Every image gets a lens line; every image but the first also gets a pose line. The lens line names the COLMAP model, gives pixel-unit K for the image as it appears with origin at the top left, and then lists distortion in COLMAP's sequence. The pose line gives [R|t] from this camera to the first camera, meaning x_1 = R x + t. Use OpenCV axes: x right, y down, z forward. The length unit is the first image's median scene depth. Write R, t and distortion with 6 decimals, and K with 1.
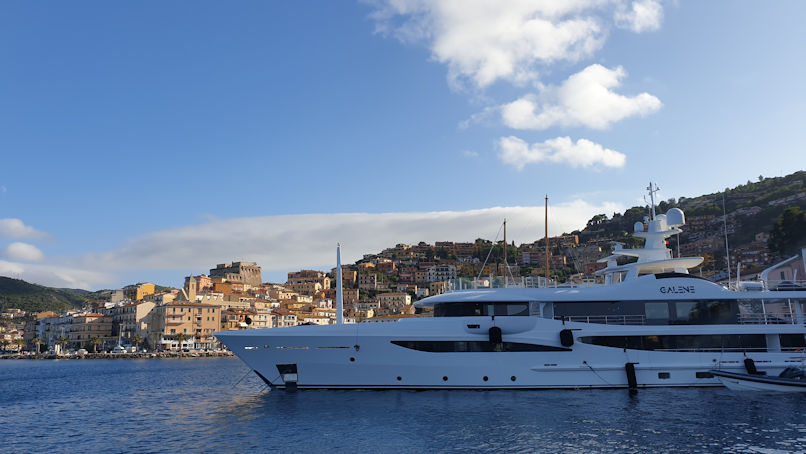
lens RADIAL K [[660.6, 0, 399.2], [0, 660.6, 225.9], [0, 0, 1]] dist [0.026174, -0.017732]
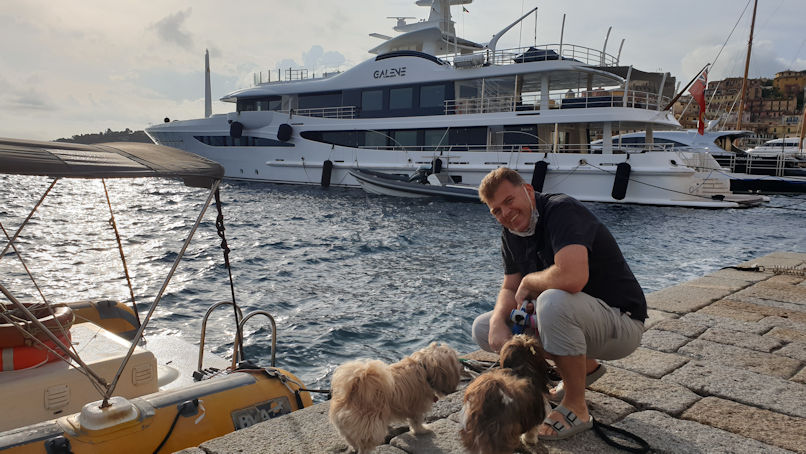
lens RADIAL K [[660.6, 0, 402.7], [0, 660.6, 225.9], [0, 0, 1]] dist [0.026174, -0.017732]
pose [[0.743131, 0.092127, -0.662774, 0.996570], [0.103607, 0.962691, 0.249984, 0.077325], [0.661076, -0.254439, 0.705860, 0.403818]]
